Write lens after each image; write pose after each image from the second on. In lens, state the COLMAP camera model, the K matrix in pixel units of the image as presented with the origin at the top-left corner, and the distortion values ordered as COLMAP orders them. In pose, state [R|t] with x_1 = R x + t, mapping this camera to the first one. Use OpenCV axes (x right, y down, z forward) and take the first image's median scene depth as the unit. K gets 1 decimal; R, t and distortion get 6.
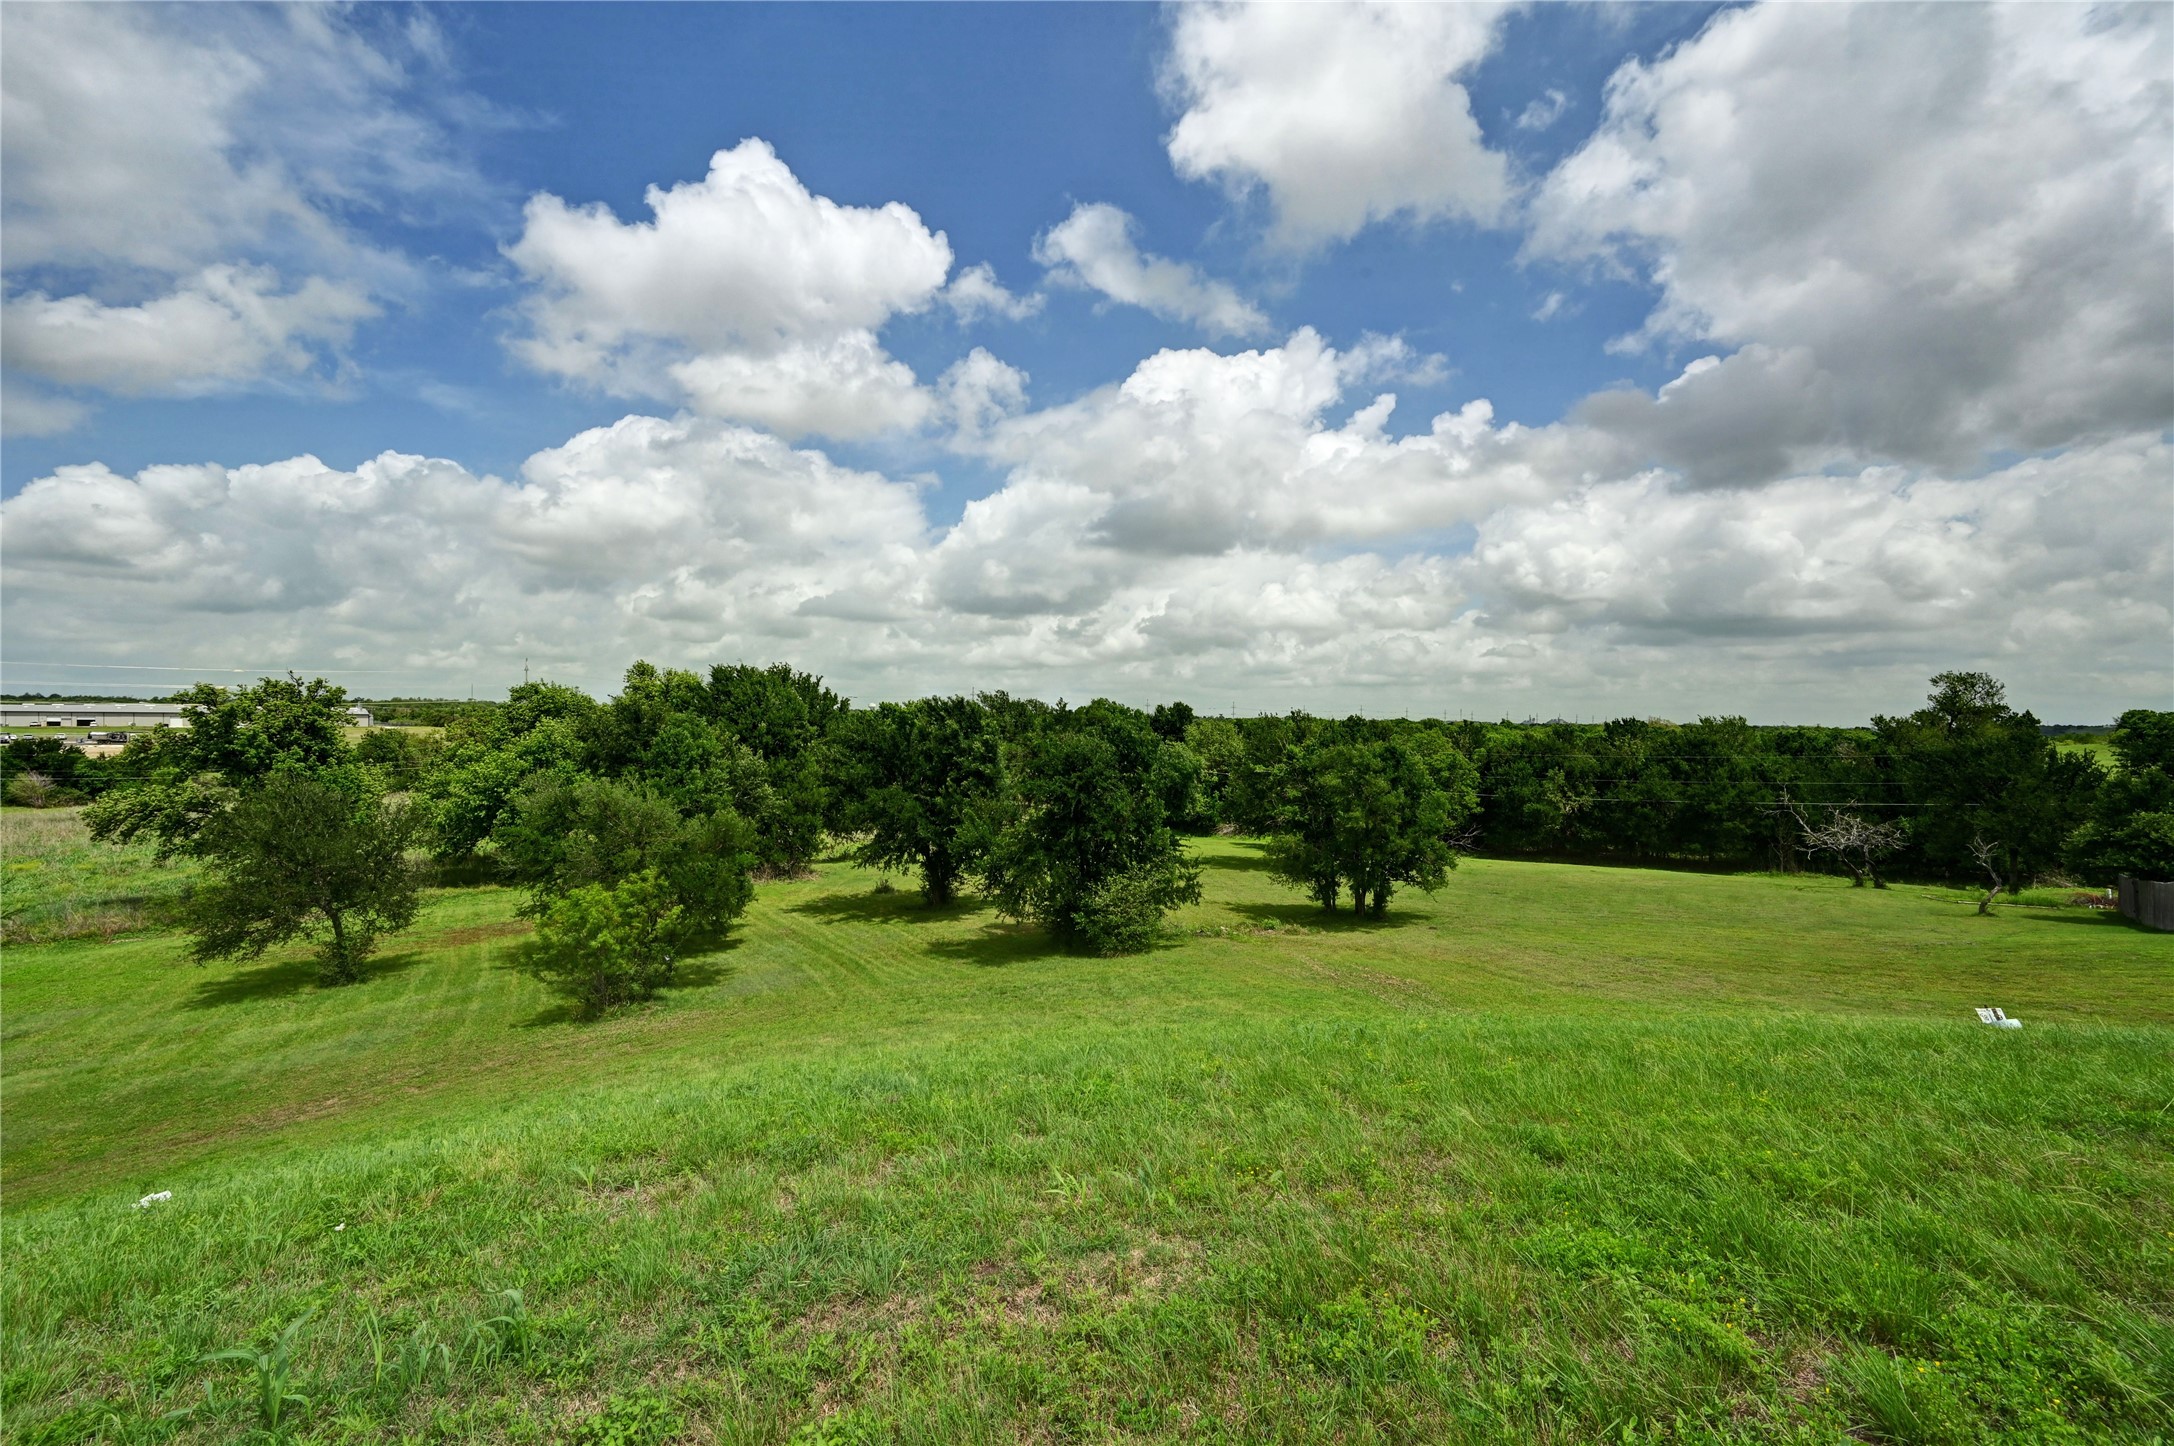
lens RADIAL K [[846.4, 0, 1081.0], [0, 846.4, 737.1], [0, 0, 1]] dist [-0.002597, 0.000235]
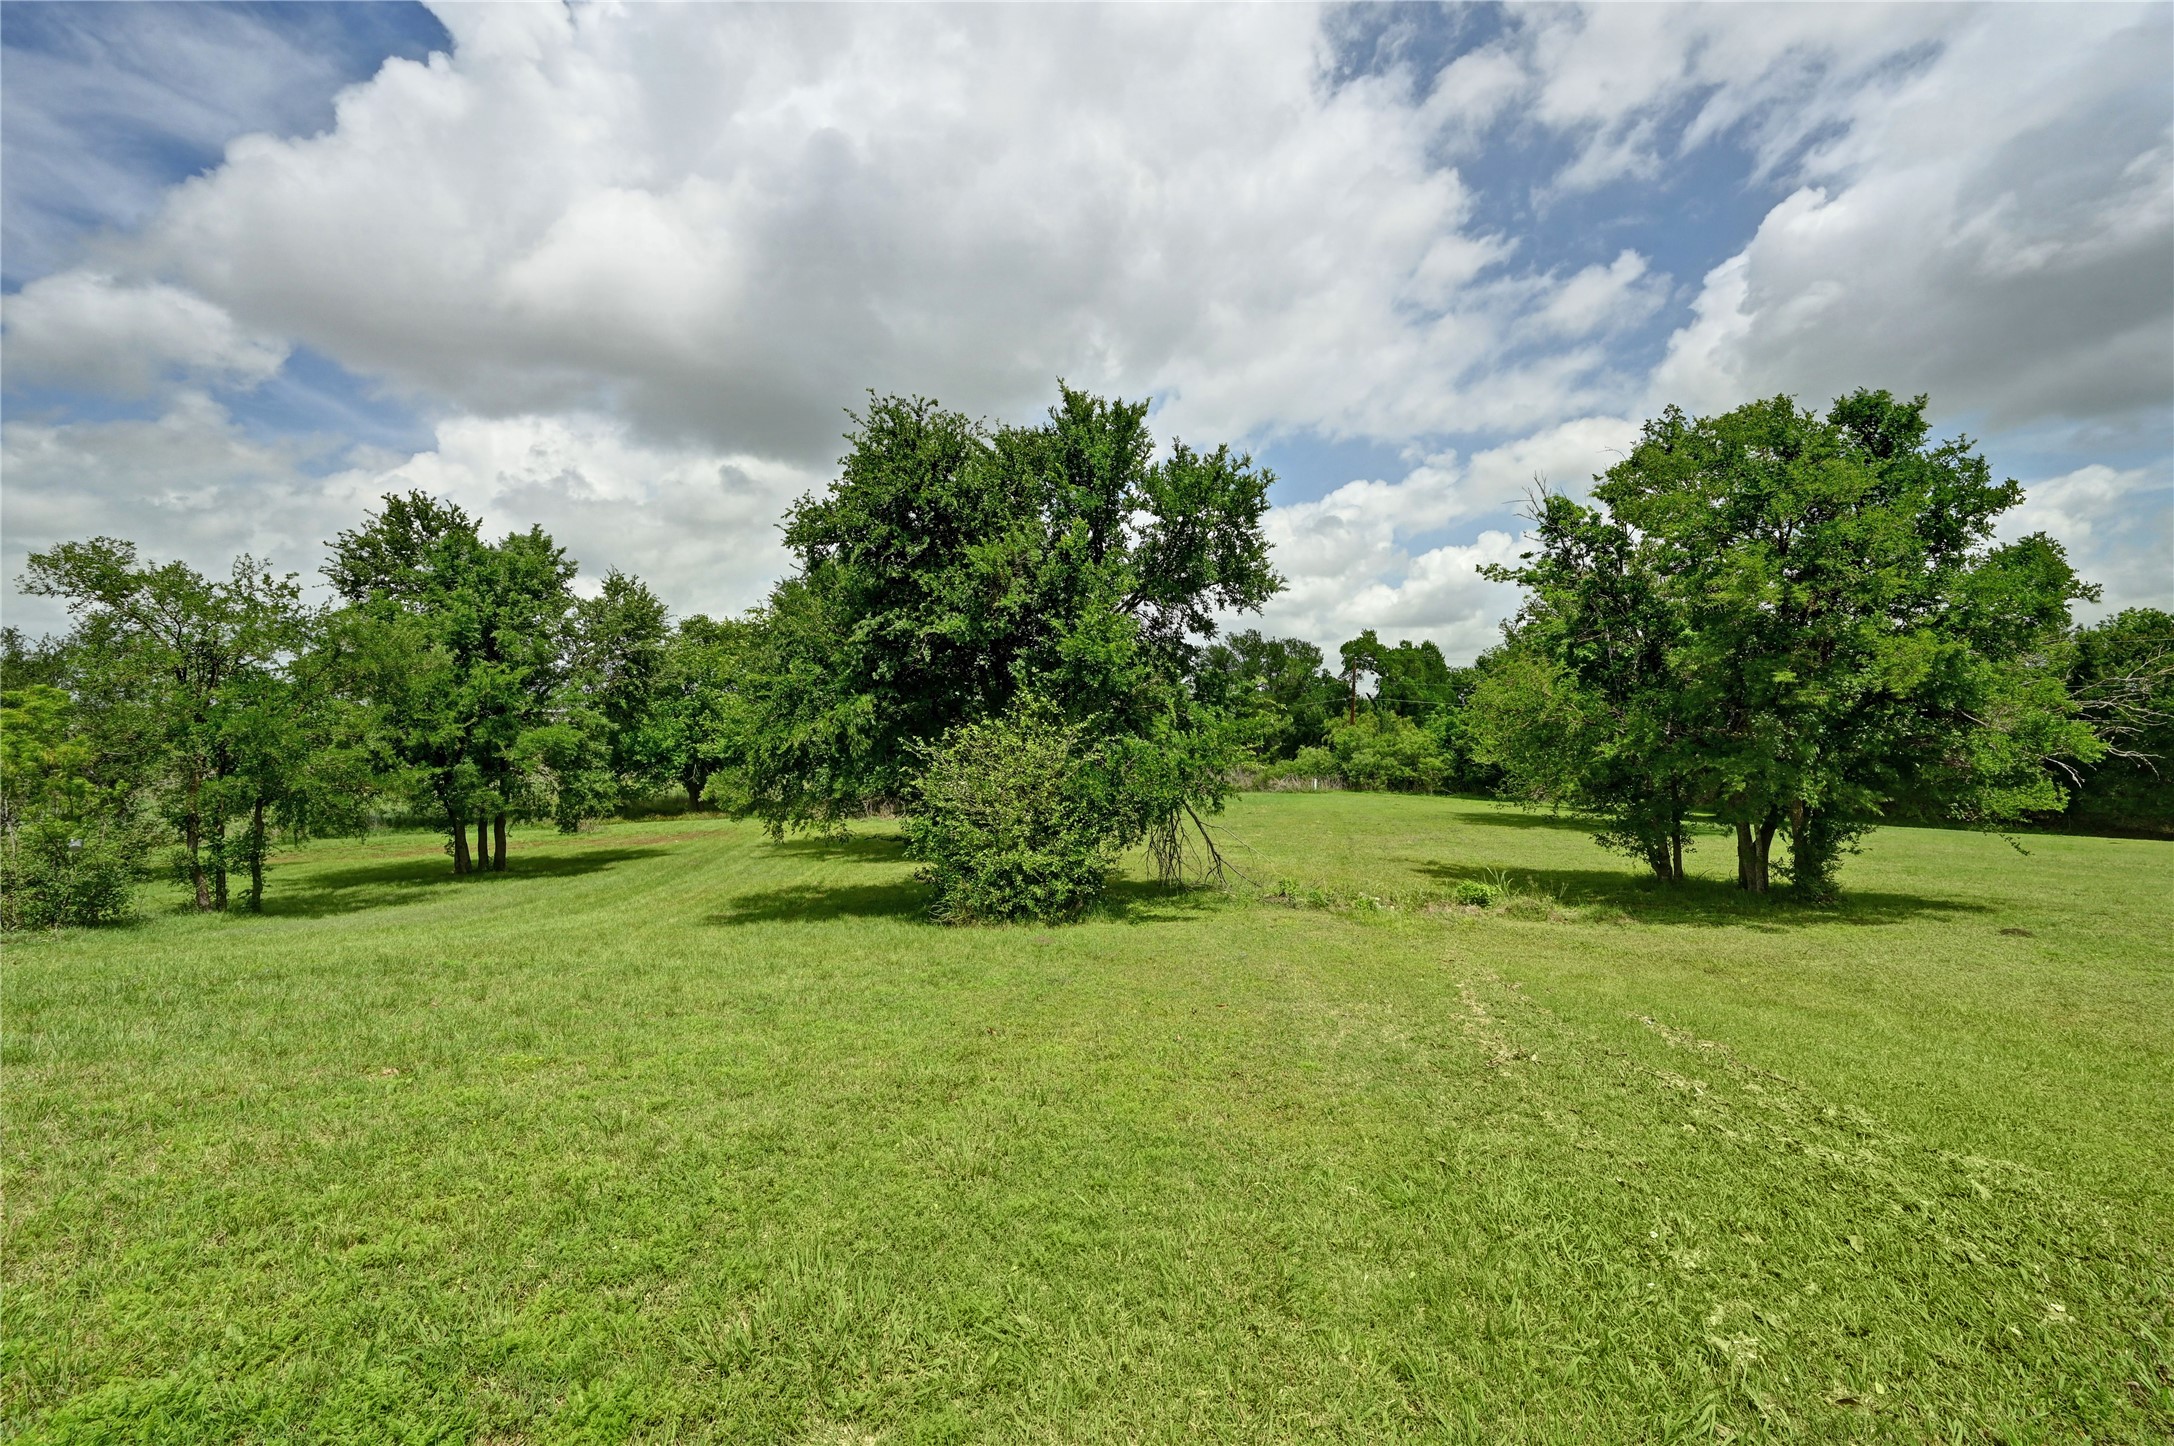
lens RADIAL K [[846.4, 0, 1087.2], [0, 846.4, 732.1], [0, 0, 1]] dist [-0.002597, 0.000235]
pose [[0.926041, -0.004596, -0.377396, 0.186811], [0.004503, 0.999989, -0.001130, 0.131033], [0.377397, -0.000653, 0.926051, 0.504125]]
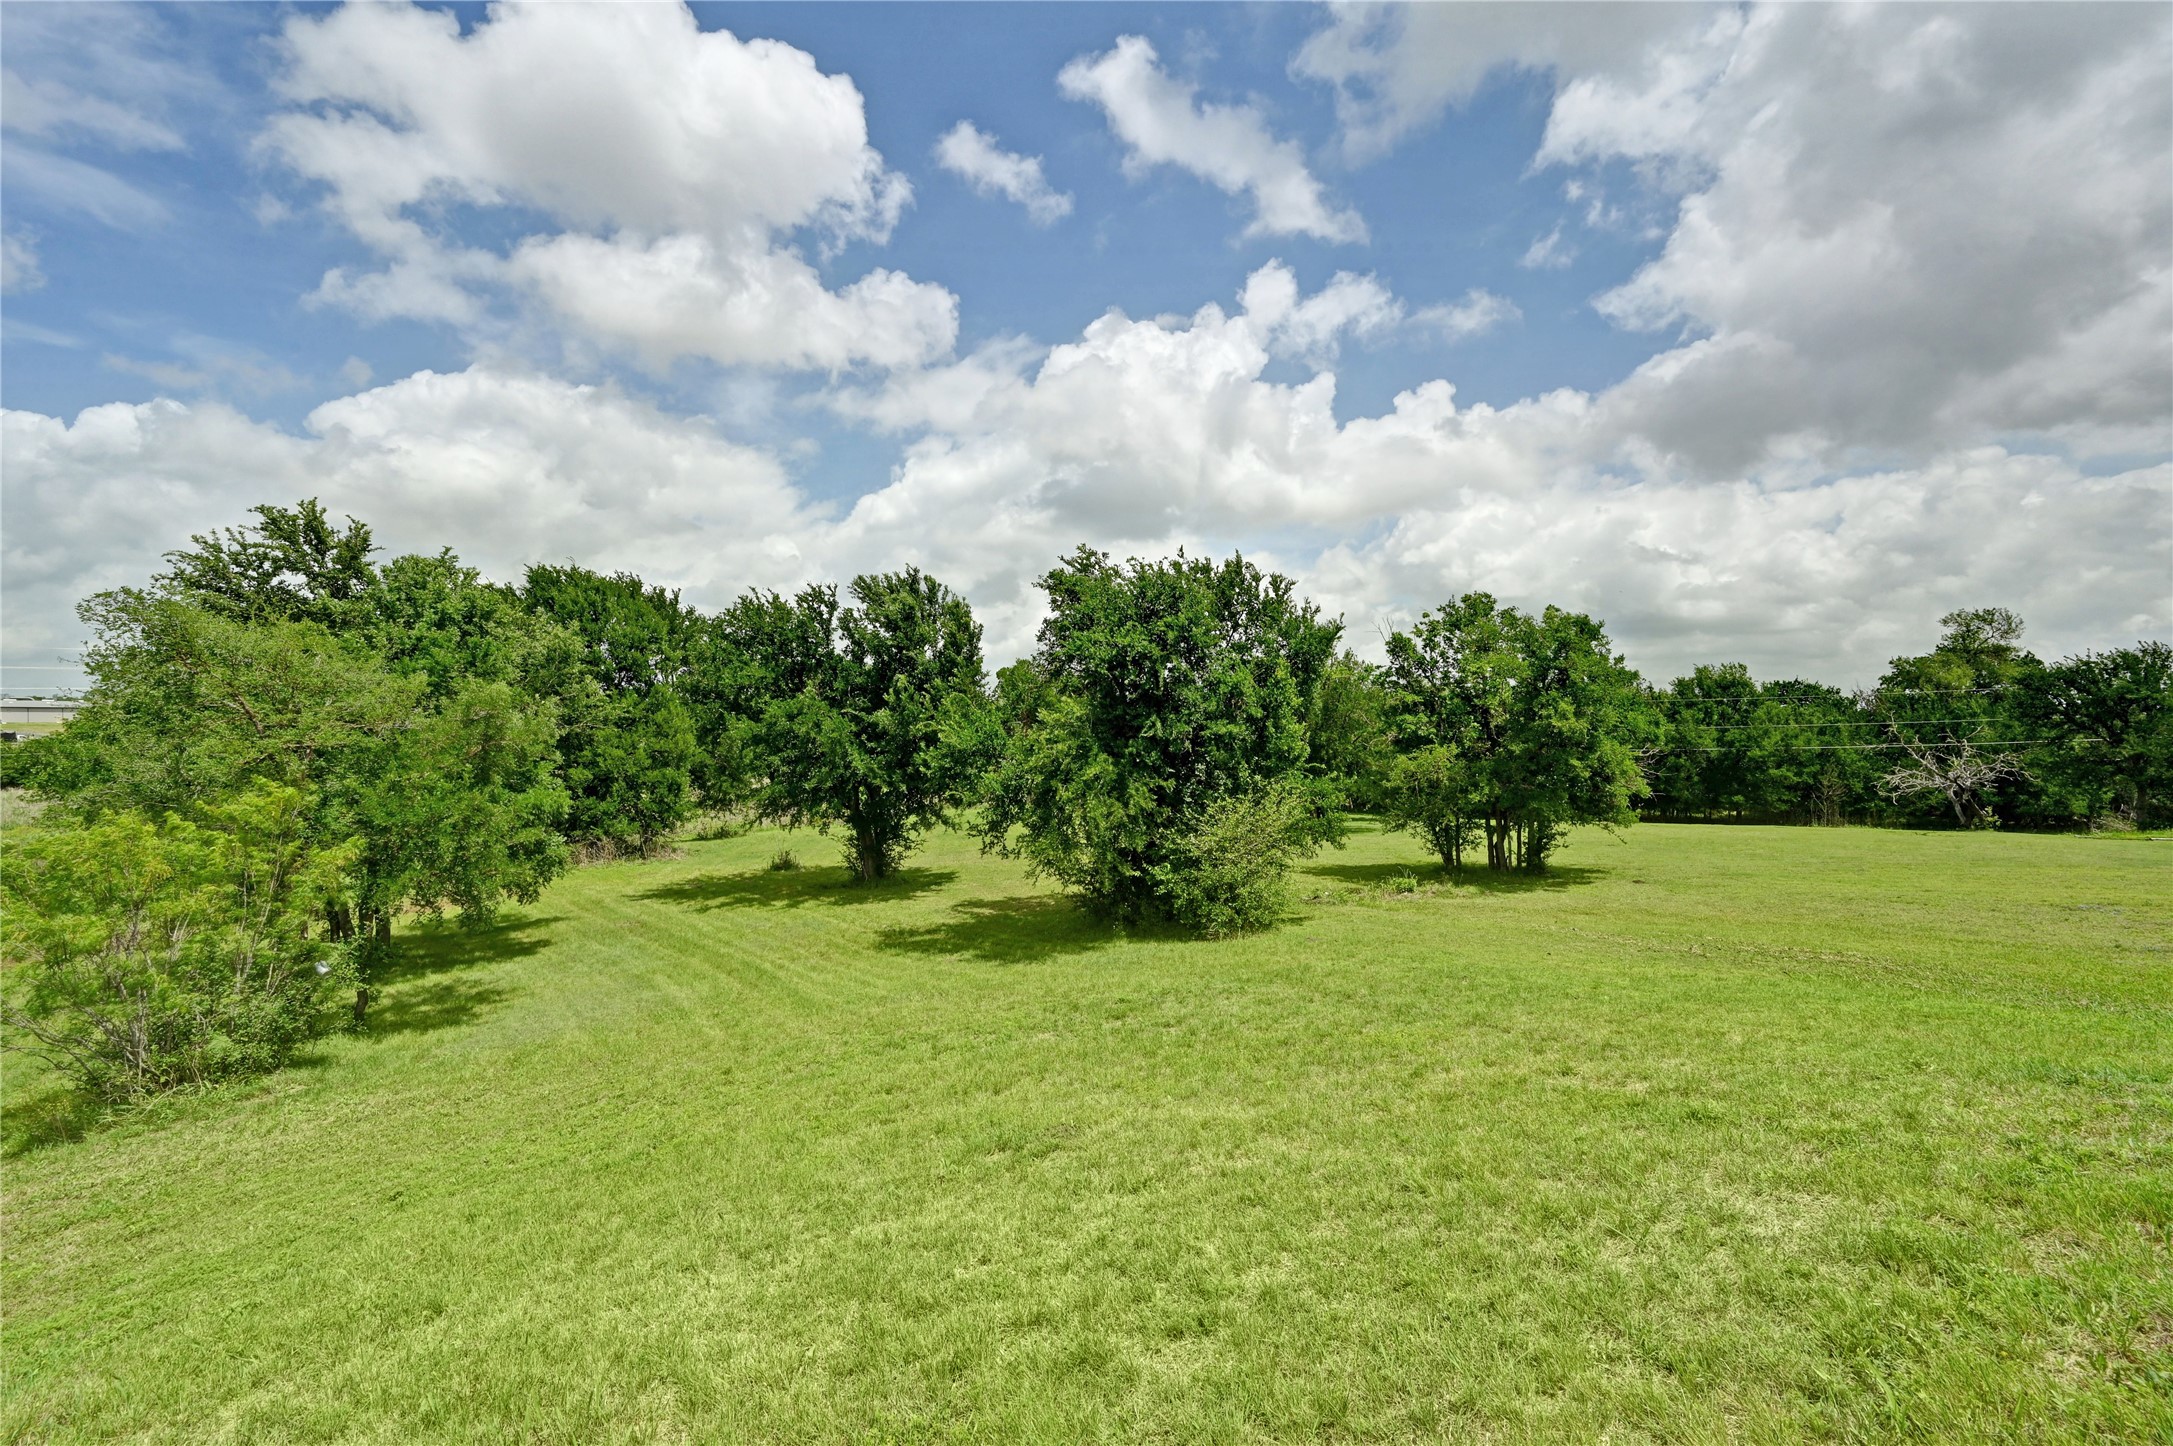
lens RADIAL K [[846.0, 0, 1091.3], [0, 846.0, 735.4], [0, 0, 1]] dist [-0.002597, 0.000235]
pose [[0.989240, -0.002647, 0.146278, -0.106578], [0.002791, 0.999996, -0.000777, 0.094455], [-0.146276, 0.001177, 0.989243, 0.345038]]
